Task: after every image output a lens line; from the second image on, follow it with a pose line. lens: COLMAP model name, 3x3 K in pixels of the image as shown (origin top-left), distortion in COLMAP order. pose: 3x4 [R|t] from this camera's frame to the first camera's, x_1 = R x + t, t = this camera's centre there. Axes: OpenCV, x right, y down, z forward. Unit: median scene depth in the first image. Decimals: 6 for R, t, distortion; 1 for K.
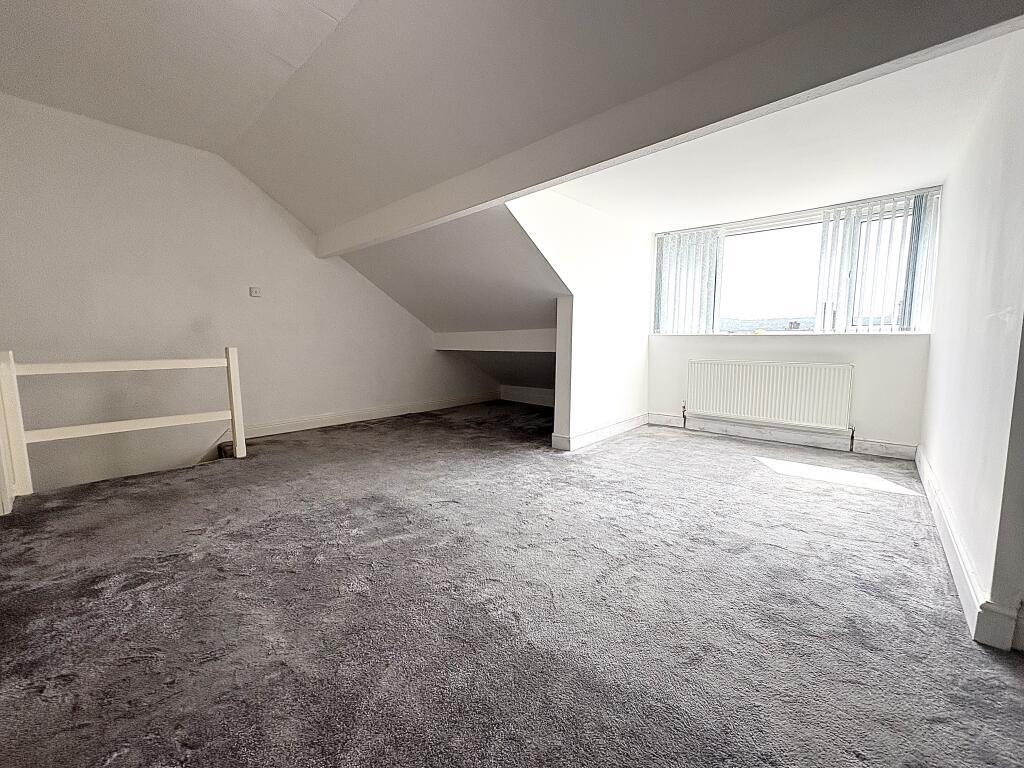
lens RADIAL K [[410.5, 0, 512.0], [0, 410.5, 384.0], [0, 0, 1]] dist [-0.000057, 0.000300]
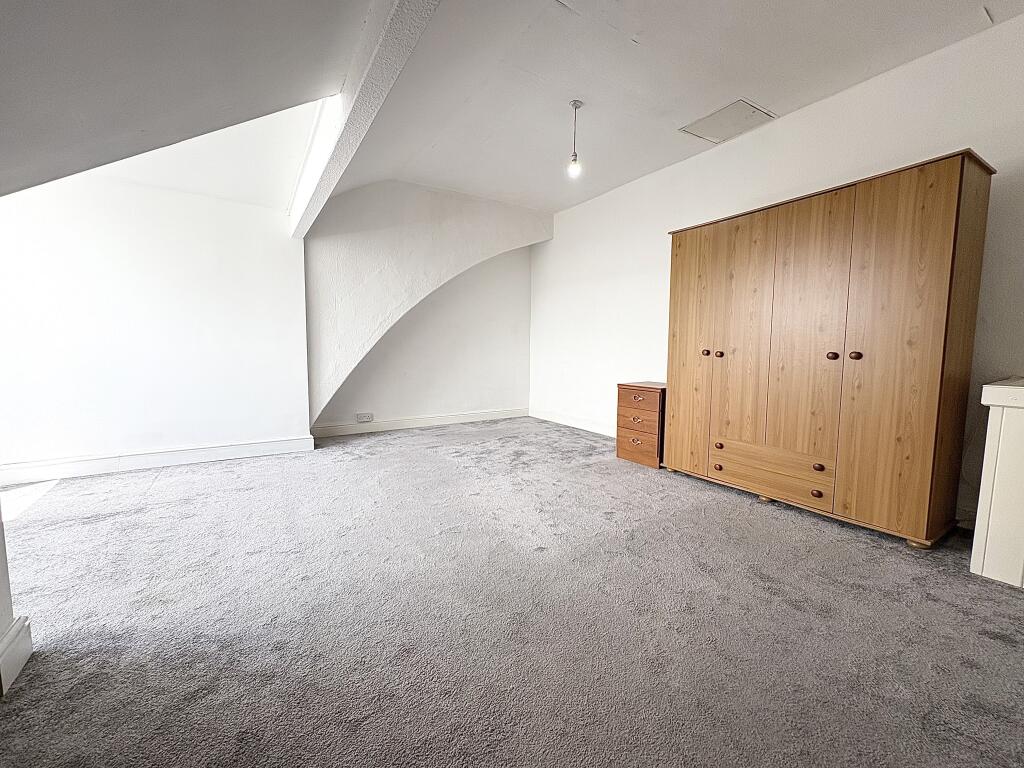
lens RADIAL K [[410.5, 0, 512.0], [0, 410.5, 384.0], [0, 0, 1]] dist [-0.000057, 0.000300]
pose [[-0.958285, -0.035931, 0.283547, -0.358869], [0.021949, 0.979885, 0.198352, -0.131257], [-0.284970, 0.196301, -0.938221, 1.201504]]
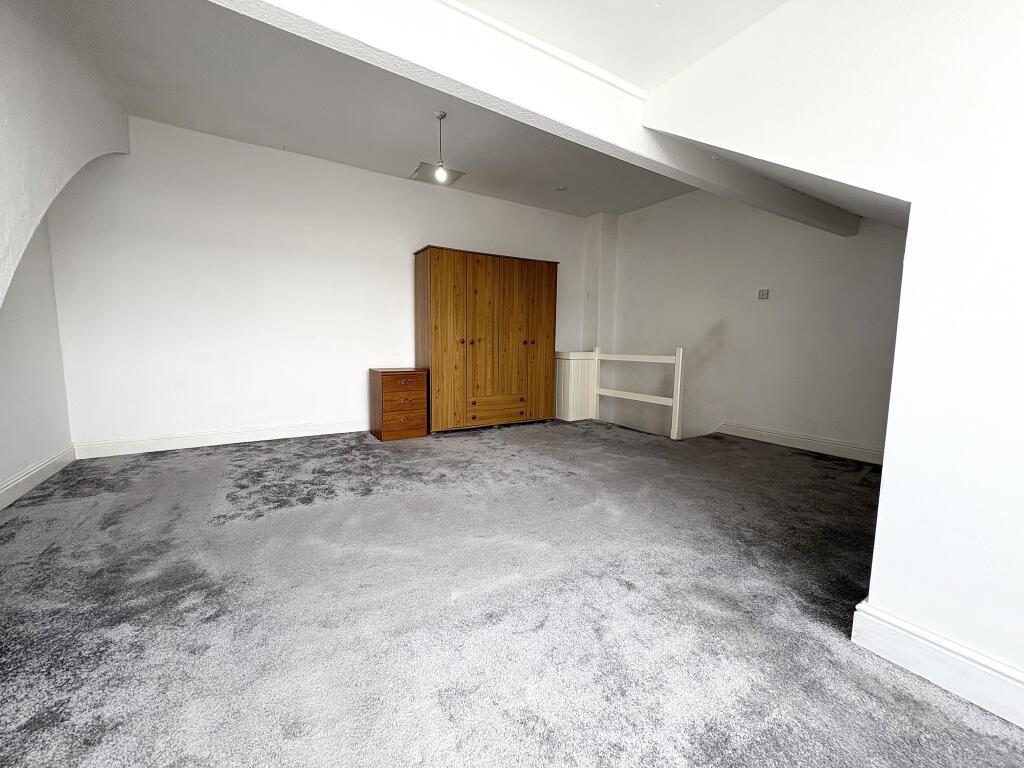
lens RADIAL K [[410.5, 0, 512.0], [0, 410.5, 384.0], [0, 0, 1]] dist [-0.000057, 0.000300]
pose [[-0.288083, 0.089891, -0.953377, 0.558097], [-0.119471, 0.984432, 0.128920, -0.071612], [0.950124, 0.151040, -0.272858, 0.800994]]
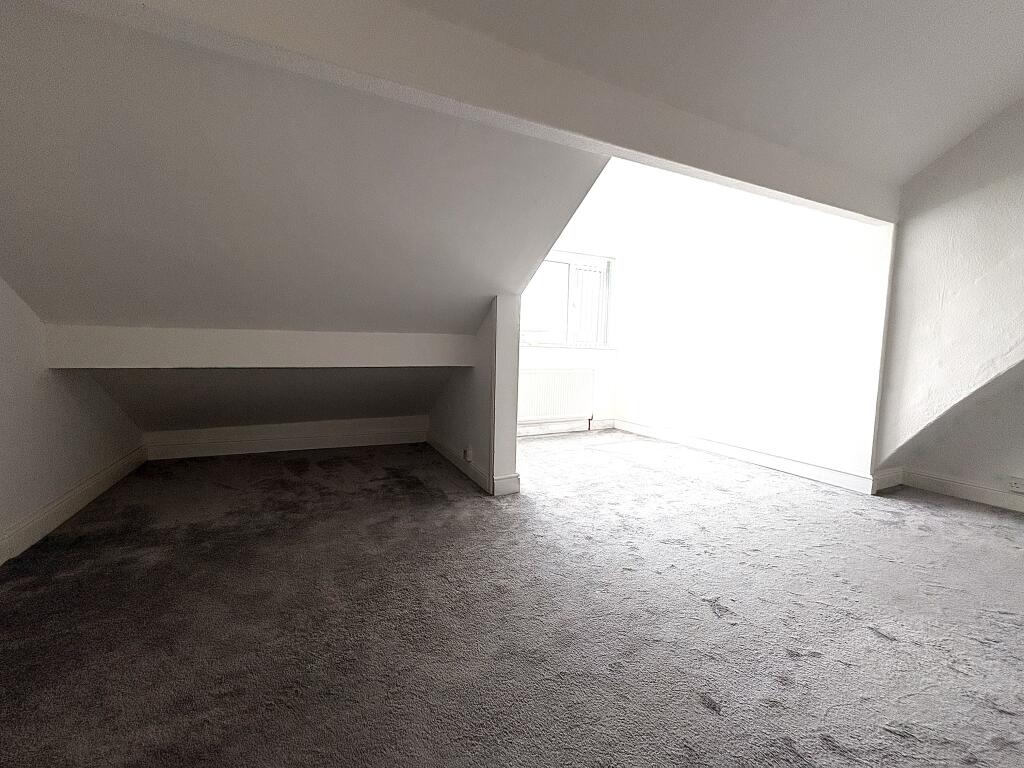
lens RADIAL K [[410.5, 0, 512.0], [0, 410.5, 384.0], [0, 0, 1]] dist [-0.000057, 0.000300]
pose [[0.374616, -0.071182, 0.924444, -0.590557], [0.080389, 0.995788, 0.044100, -0.080346], [-0.923689, 0.057795, 0.378760, 0.719963]]
